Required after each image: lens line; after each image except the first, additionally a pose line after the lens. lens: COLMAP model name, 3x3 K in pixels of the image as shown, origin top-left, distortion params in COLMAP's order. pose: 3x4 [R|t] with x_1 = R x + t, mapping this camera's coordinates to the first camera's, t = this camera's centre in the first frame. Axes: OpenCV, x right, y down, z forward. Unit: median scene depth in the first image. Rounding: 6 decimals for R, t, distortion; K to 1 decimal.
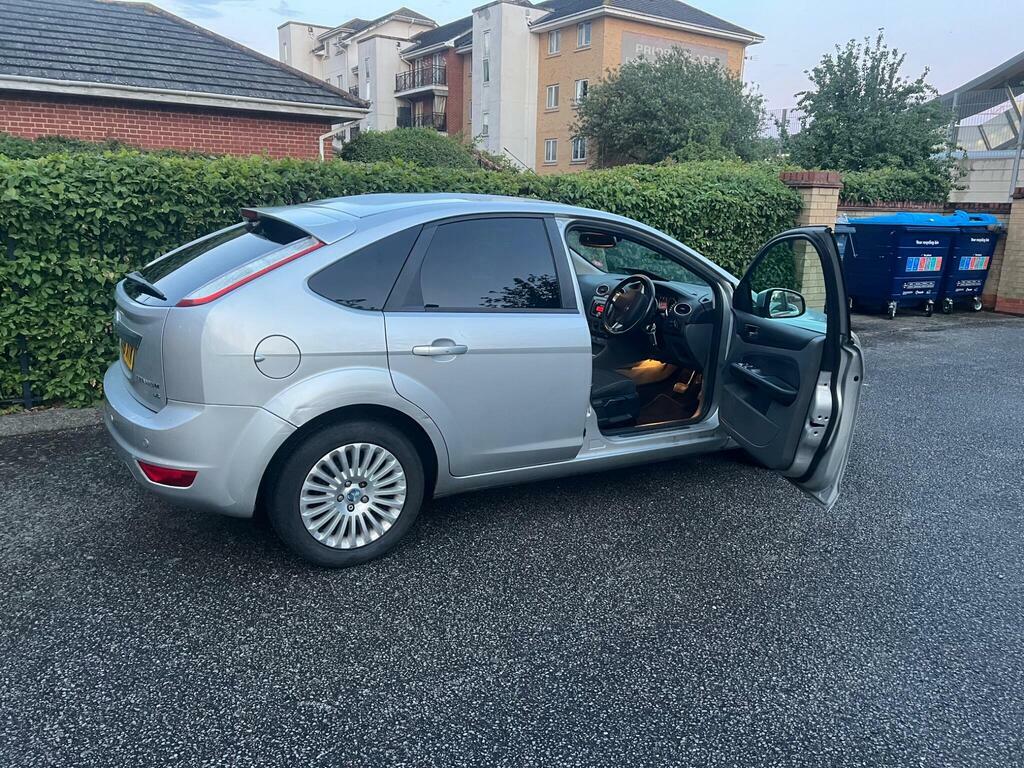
lens RADIAL K [[772.2, 0, 506.1], [0, 772.2, 382.5], [0, 0, 1]] dist [0.045199, -0.055332]
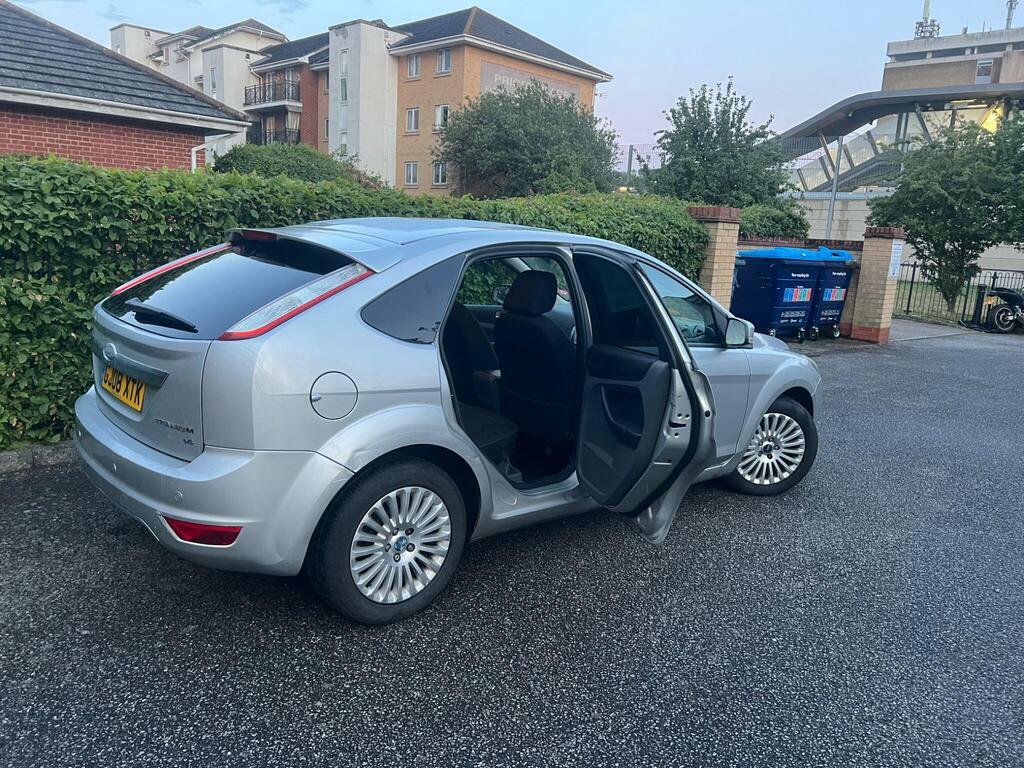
lens RADIAL K [[772.2, 0, 506.7], [0, 772.2, 383.9], [0, 0, 1]] dist [0.045199, -0.055332]
pose [[0.980594, -0.007683, 0.195901, -0.057120], [0.012893, 0.999596, -0.025334, -0.004432], [-0.195627, 0.027368, 0.980296, 0.015469]]
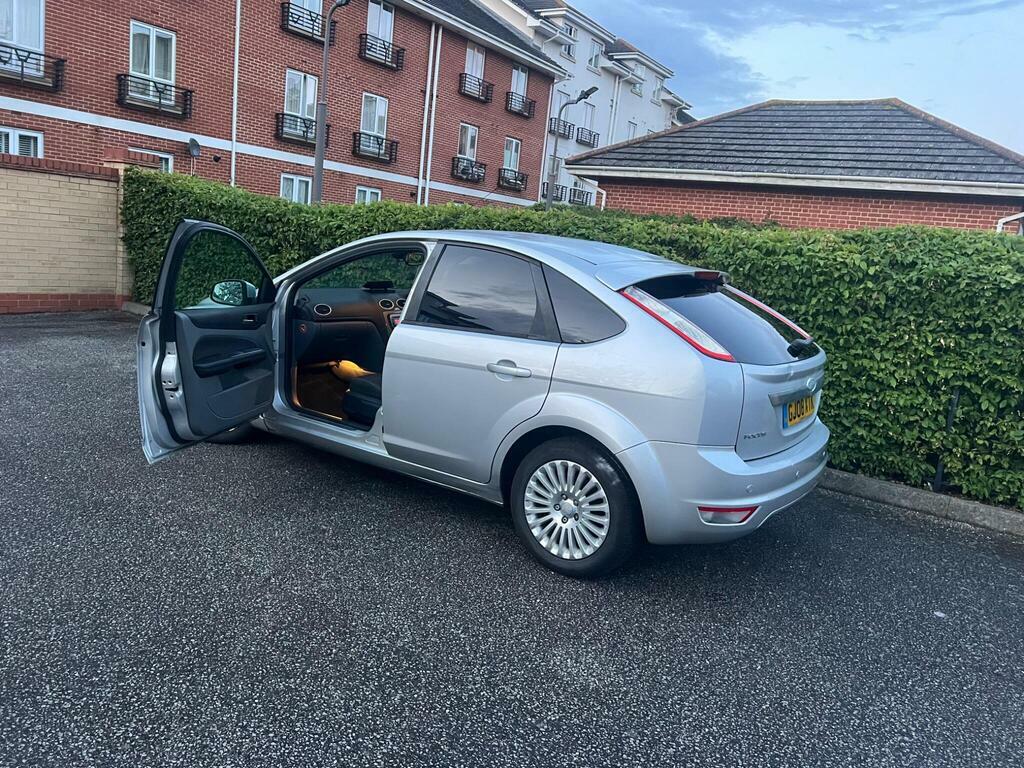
lens RADIAL K [[772.2, 0, 514.9], [0, 772.2, 379.7], [0, 0, 1]] dist [0.045199, -0.055332]
pose [[0.384514, 0.181225, -0.905156, 0.385608], [-0.302347, 0.951179, 0.062002, -0.045069], [0.872202, 0.249830, 0.420534, 0.235909]]
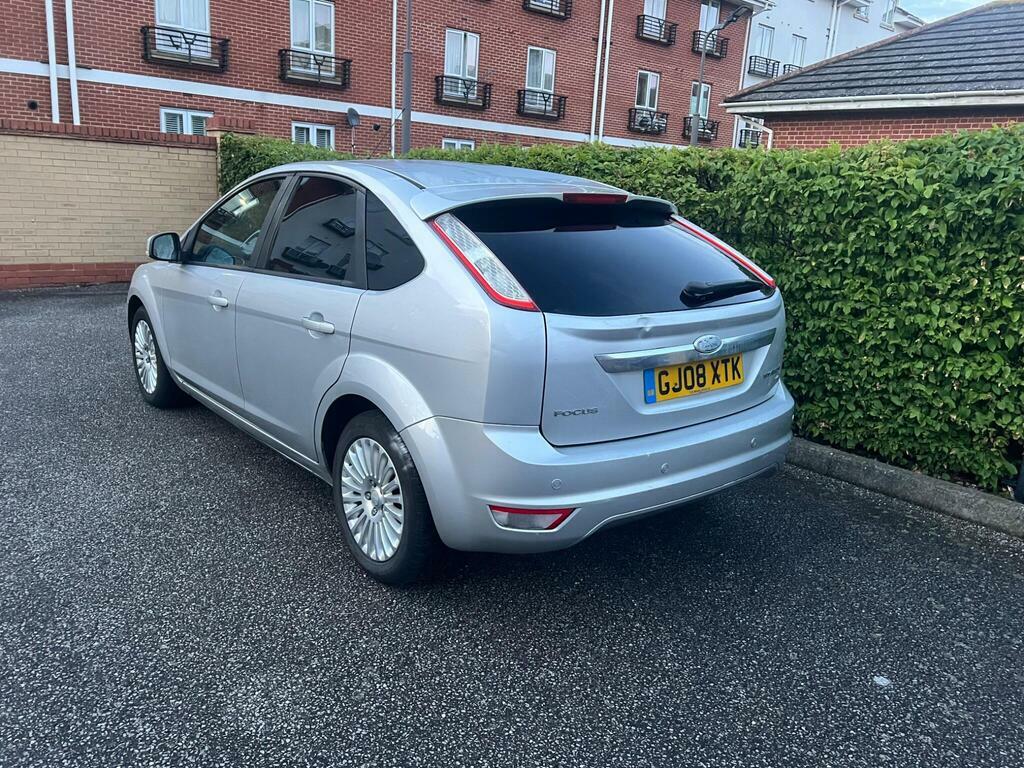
lens RADIAL K [[789.9, 0, 514.2], [0, 789.9, 392.8], [0, 0, 1]] dist [0.040684, -0.047151]
pose [[0.119196, 0.234279, -0.964834, 0.369152], [-0.278292, 0.940693, 0.194037, -0.070477], [0.953072, 0.245377, 0.177325, 0.357313]]
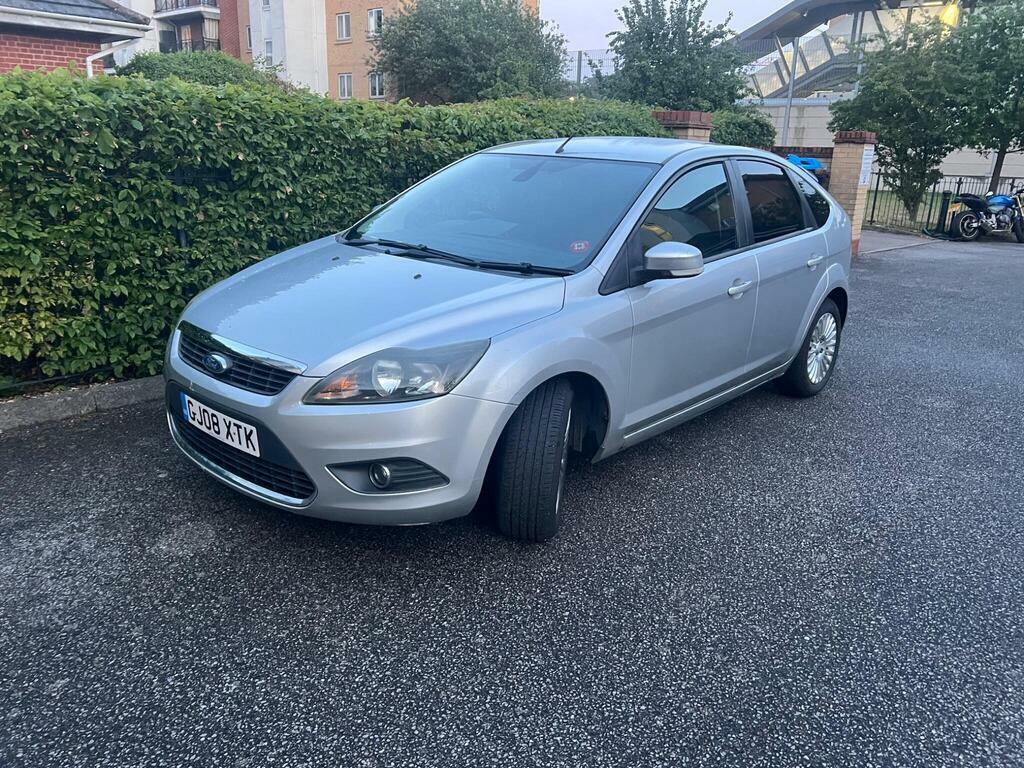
lens RADIAL K [[789.9, 0, 516.8], [0, 789.9, 375.2], [0, 0, 1]] dist [0.040684, -0.047151]
pose [[0.962739, -0.067595, 0.261848, -0.049186], [0.053159, 0.996670, 0.061835, -0.012111], [-0.265156, -0.045611, 0.963126, 0.060799]]
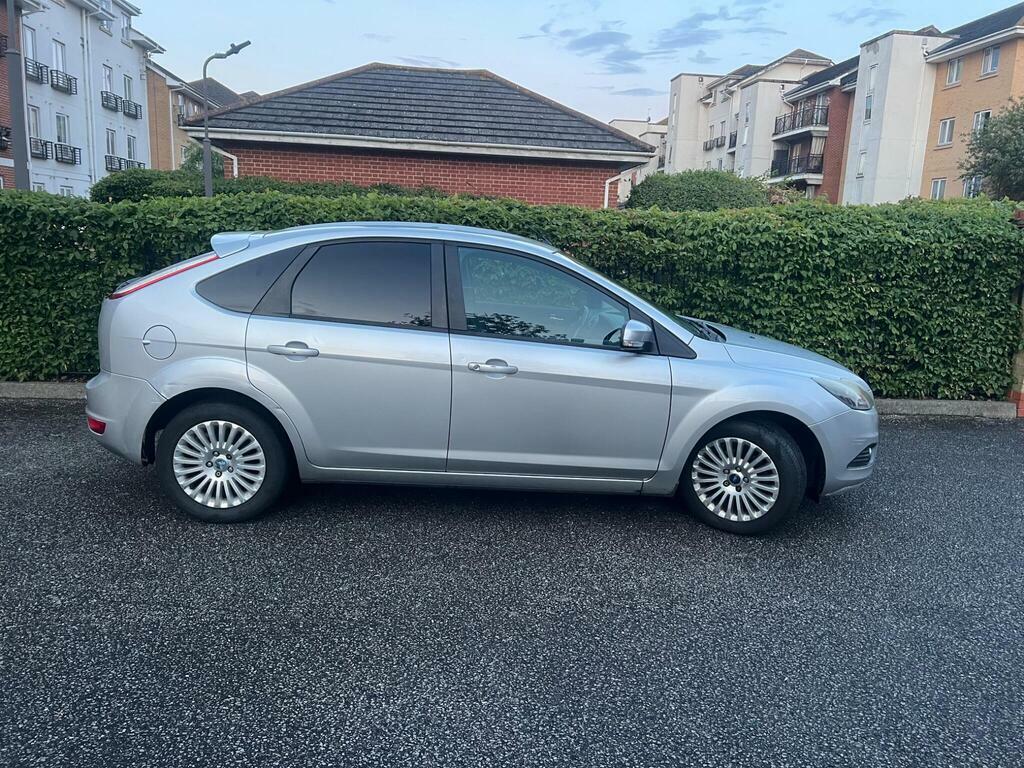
lens RADIAL K [[772.2, 0, 517.6], [0, 772.2, 387.2], [0, 0, 1]] dist [0.045199, -0.055332]
pose [[0.886162, 0.102946, -0.451795, 0.170313], [-0.124842, 0.991998, -0.018832, -0.001950], [0.446241, 0.073091, 0.891923, 0.026052]]
